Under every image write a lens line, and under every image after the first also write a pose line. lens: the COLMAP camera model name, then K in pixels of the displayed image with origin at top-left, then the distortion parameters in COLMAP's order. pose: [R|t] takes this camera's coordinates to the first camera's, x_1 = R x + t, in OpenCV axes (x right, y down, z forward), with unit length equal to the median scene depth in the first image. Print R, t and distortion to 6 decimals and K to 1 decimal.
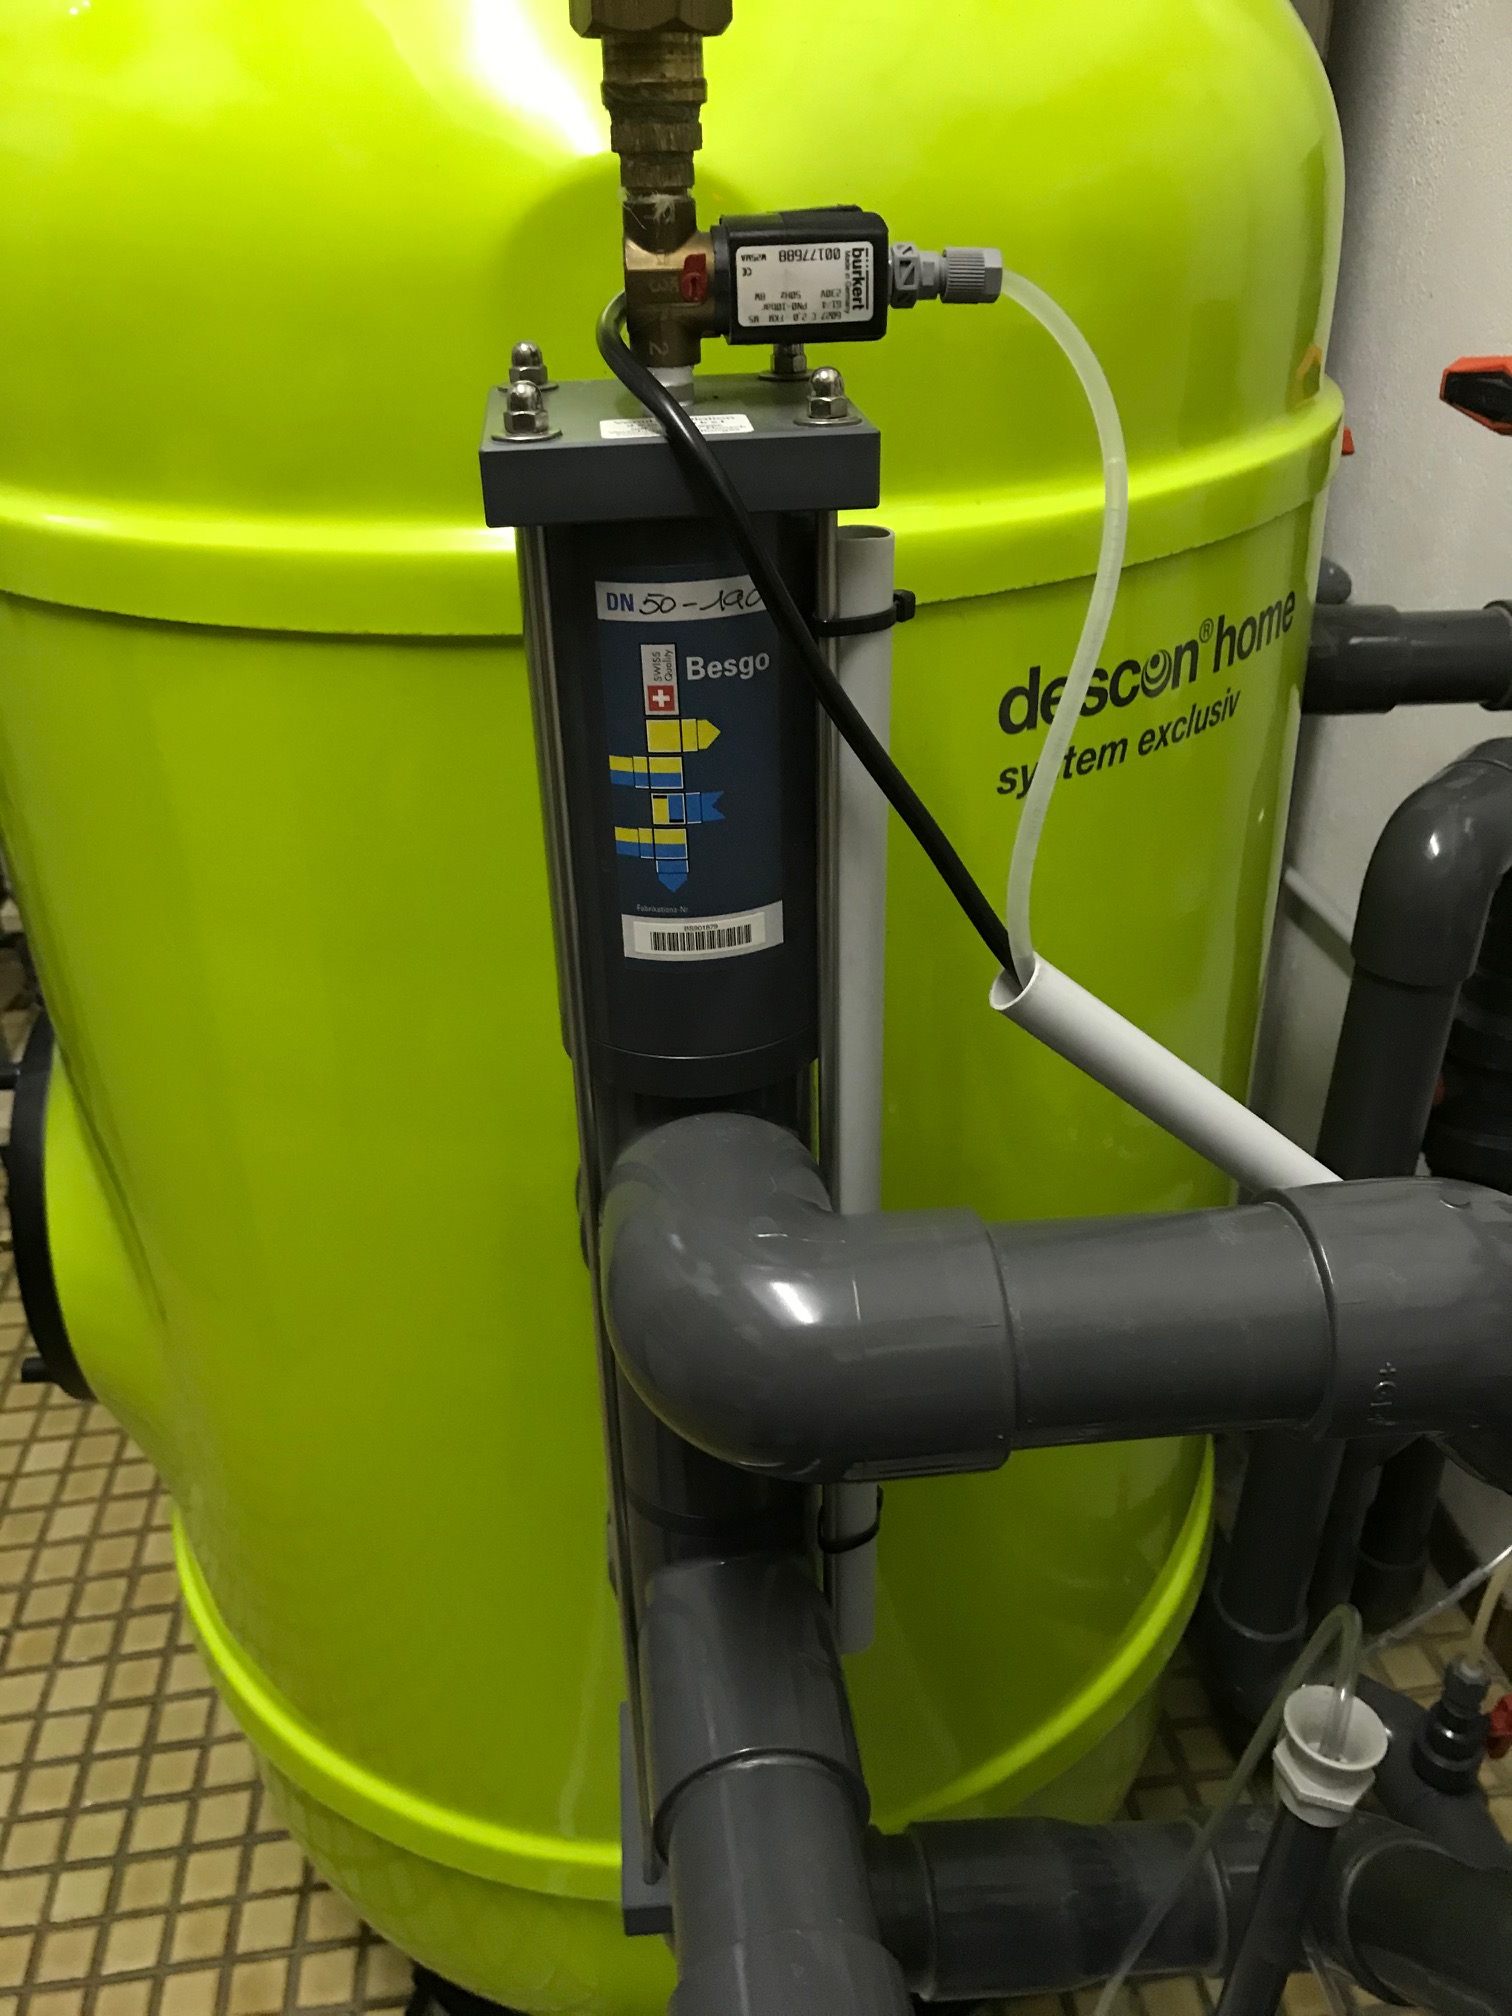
lens RADIAL K [[1682.3, 0, 753.3], [0, 1682.3, 987.6], [0, 0, 1]] dist [0.022875, -0.006930]
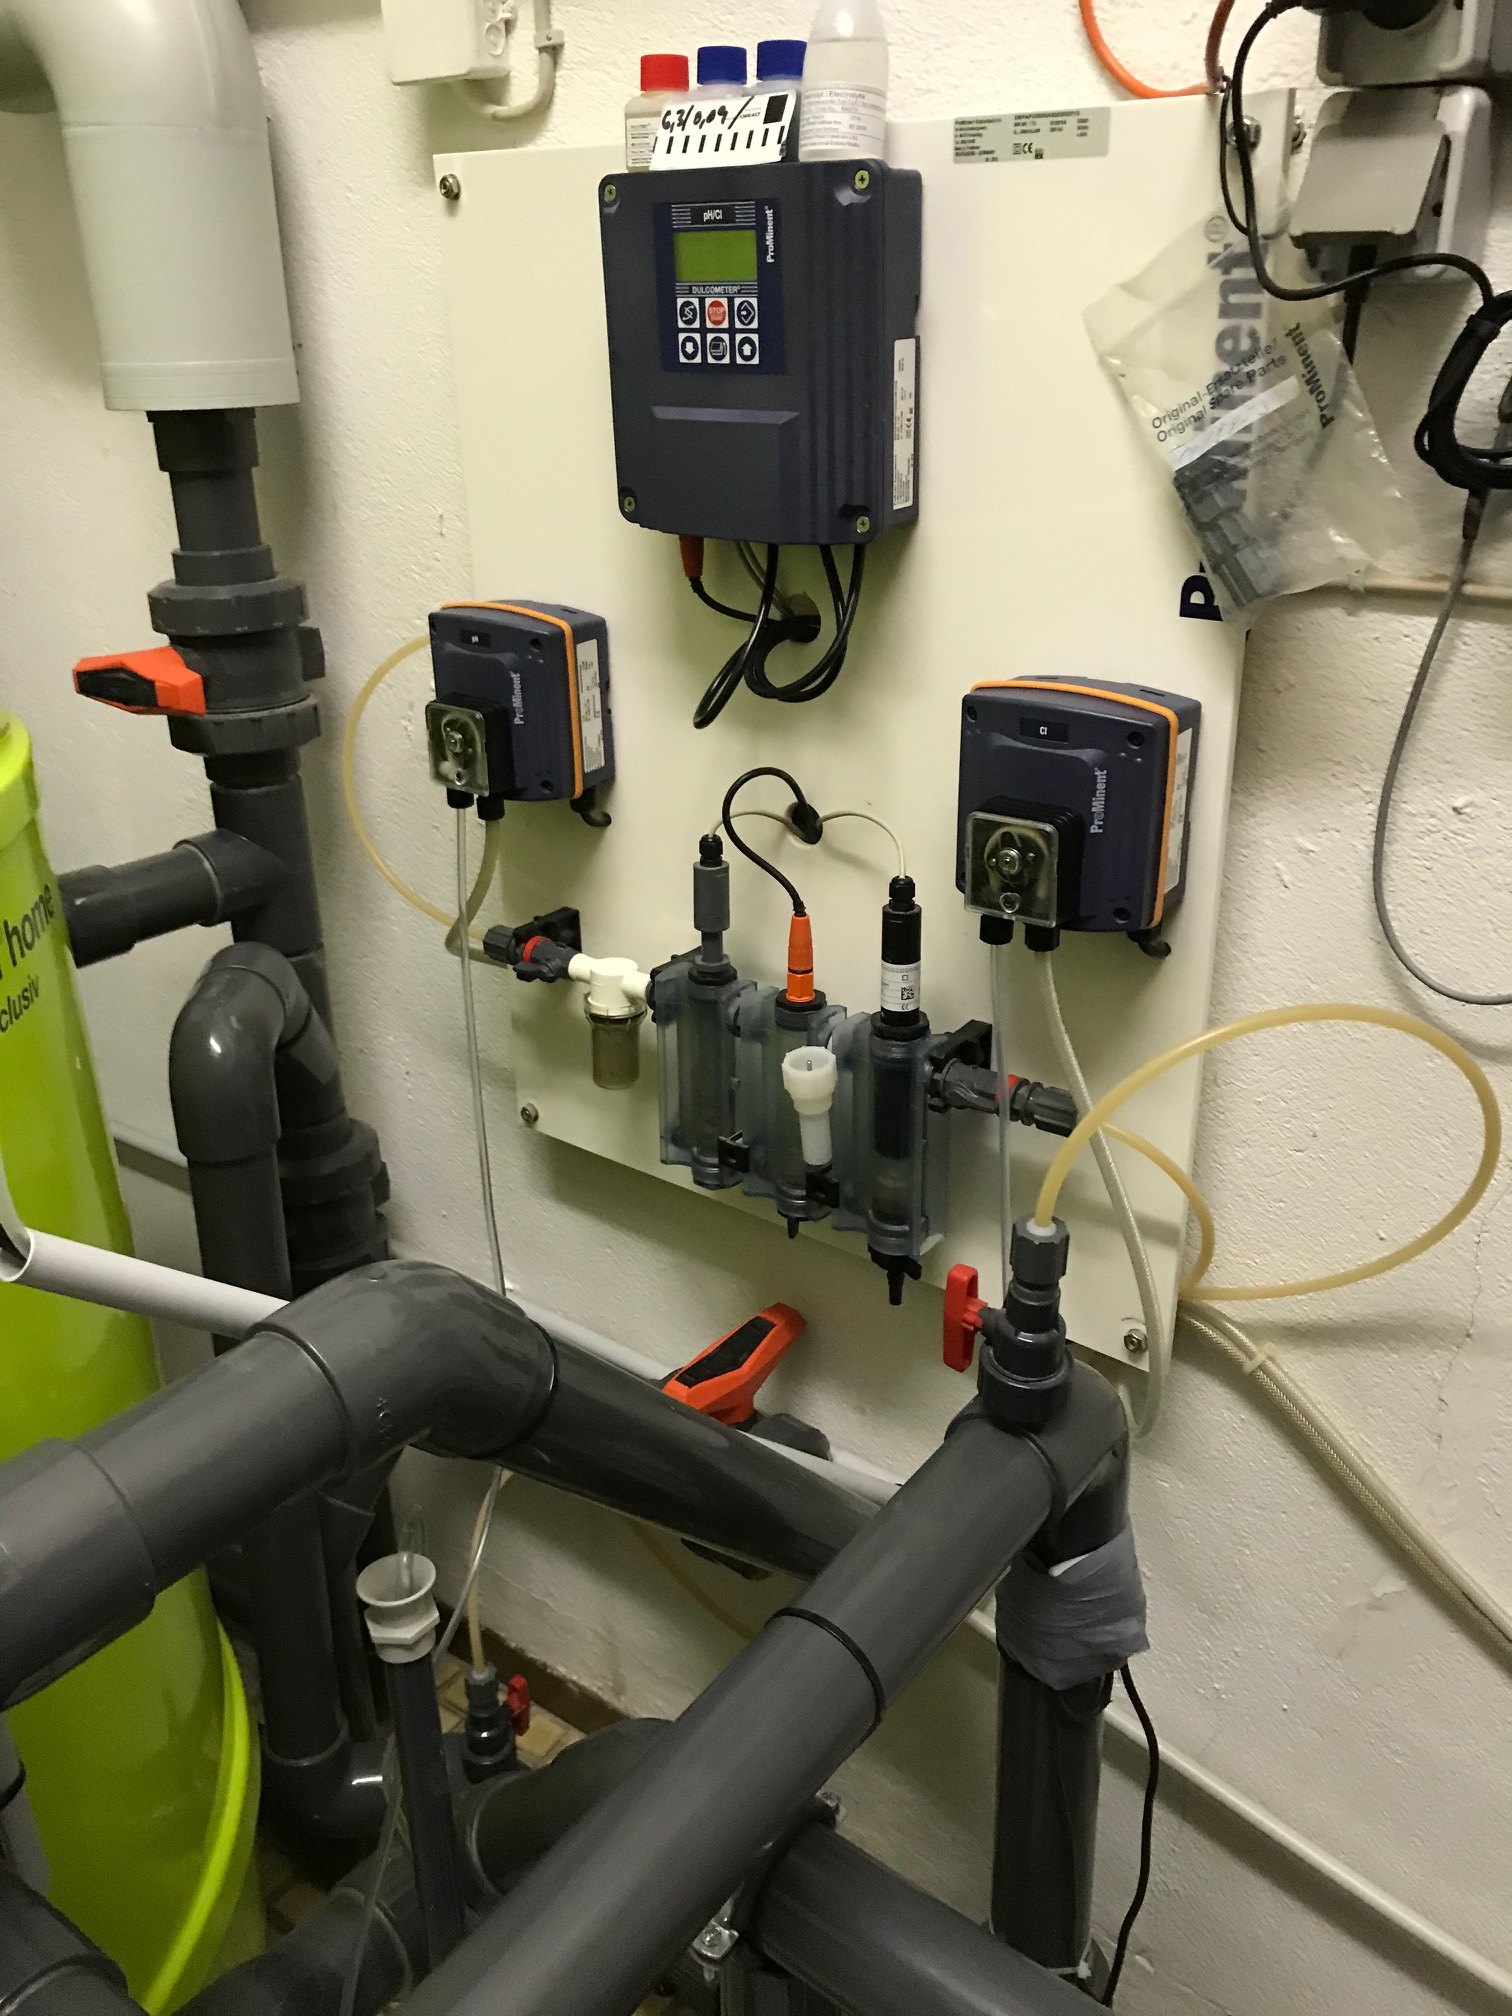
lens RADIAL K [[1682.3, 0, 726.7], [0, 1682.3, 988.6], [0, 0, 1]] dist [0.022875, -0.006930]
pose [[0.710454, -0.278501, 0.646292, -0.148687], [0.355624, 0.934555, 0.011791, -0.010190], [-0.607279, 0.221460, 0.762999, -0.212558]]
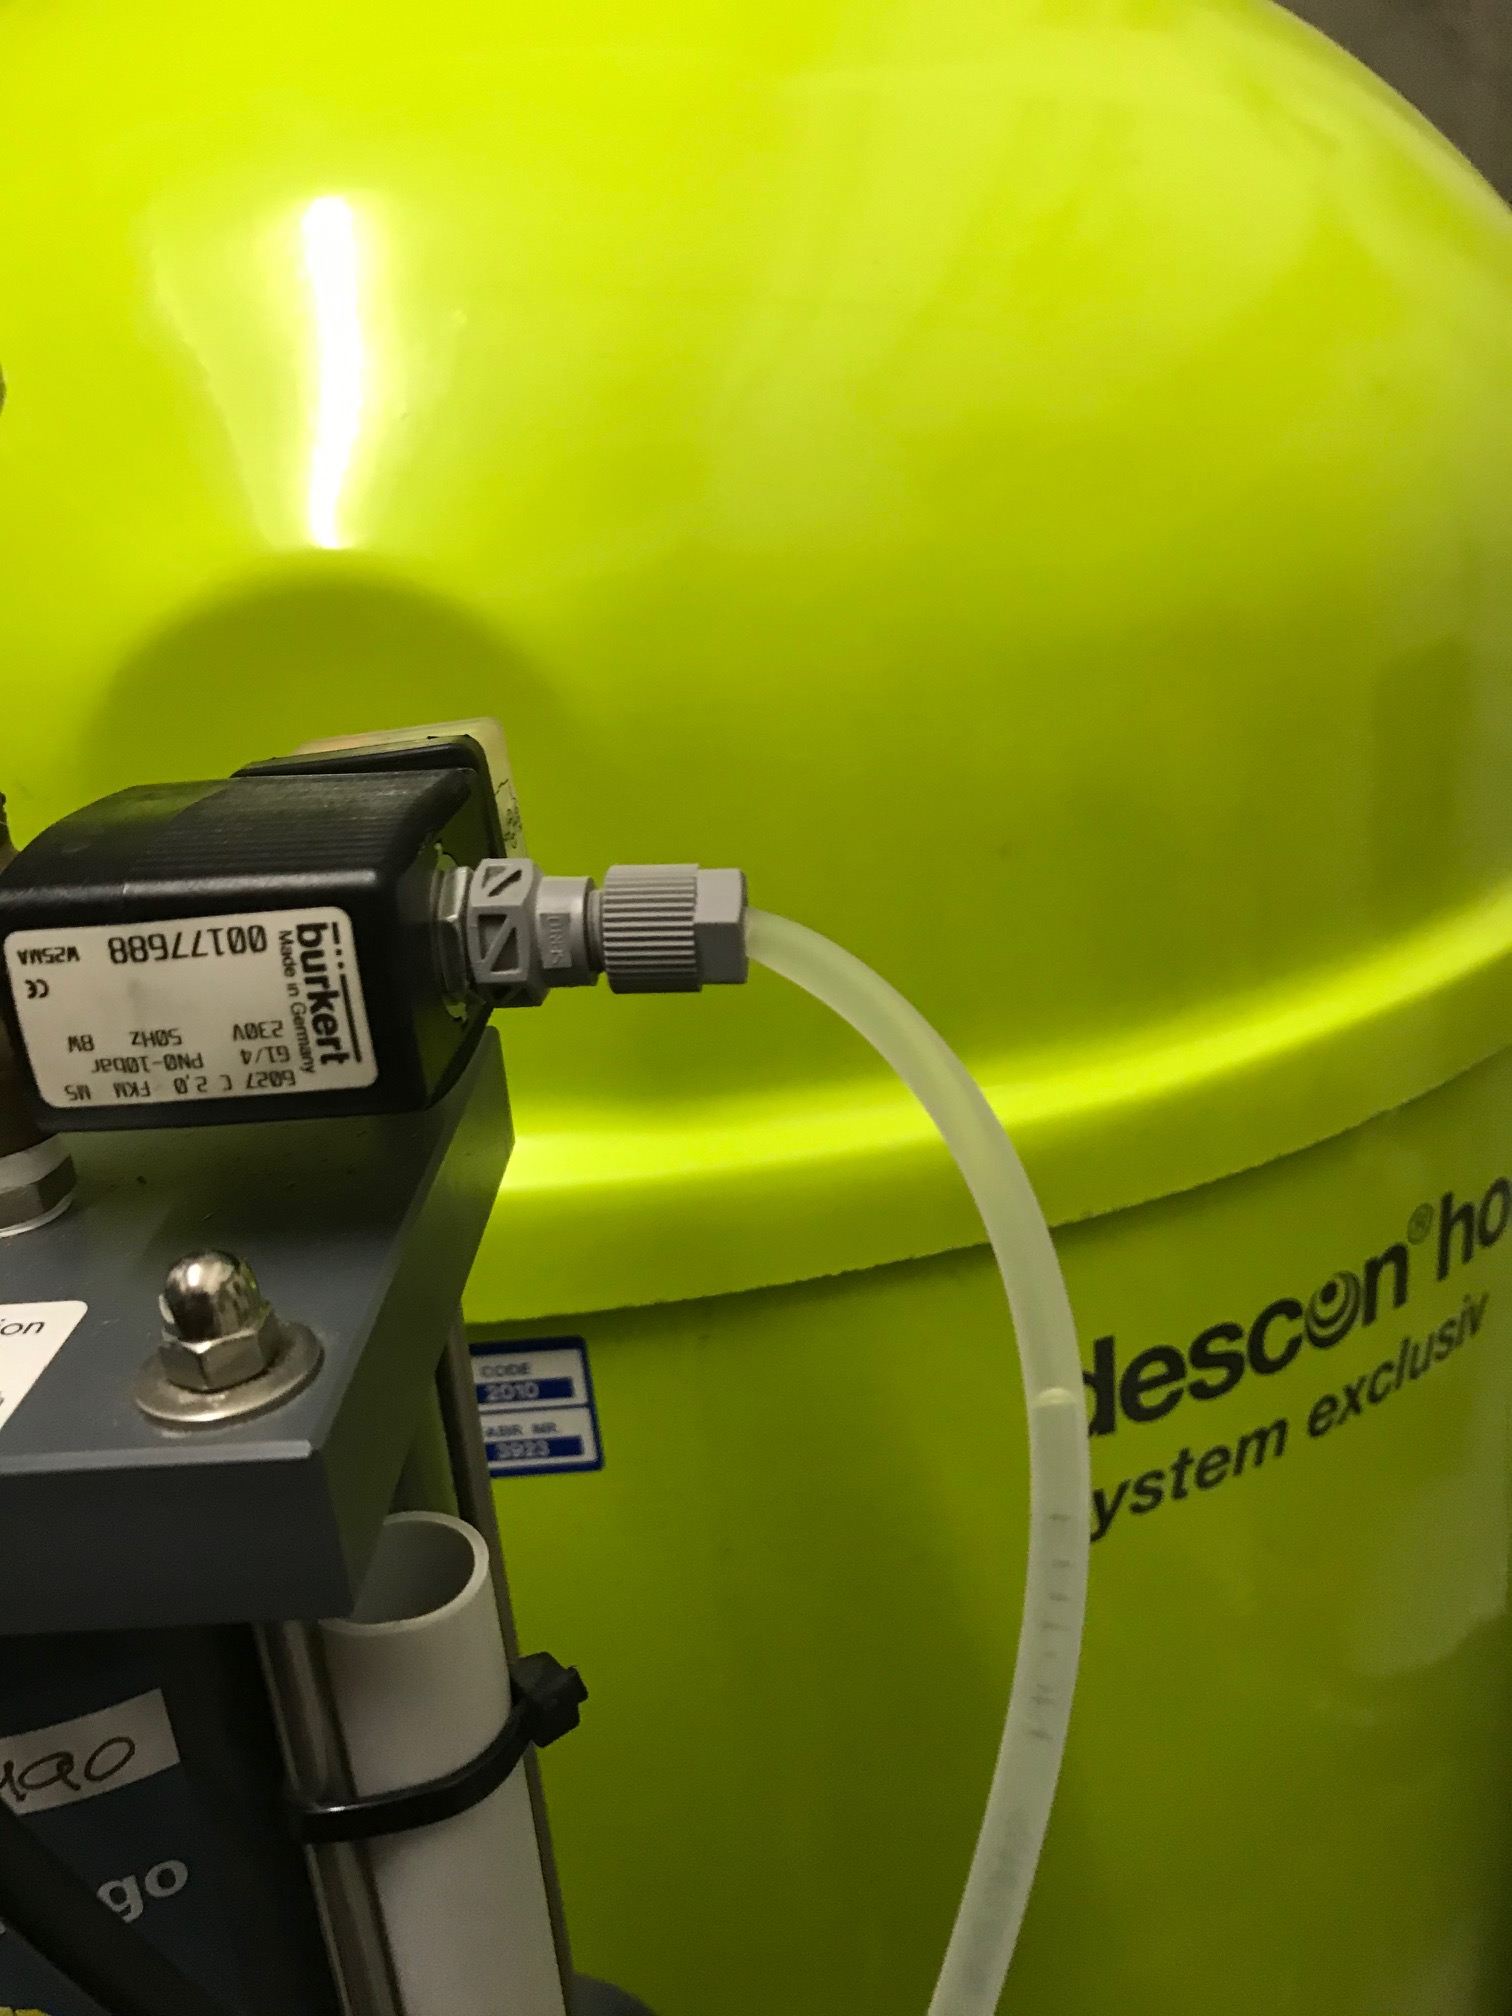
lens RADIAL K [[1682.3, 0, 764.2], [0, 1682.3, 1030.3], [0, 0, 1]] dist [0.022875, -0.006930]
pose [[0.989390, -0.010826, -0.144878, 0.130129], [-0.005263, 0.993894, -0.110210, -0.221330], [0.145186, 0.109803, 0.983293, 0.381687]]
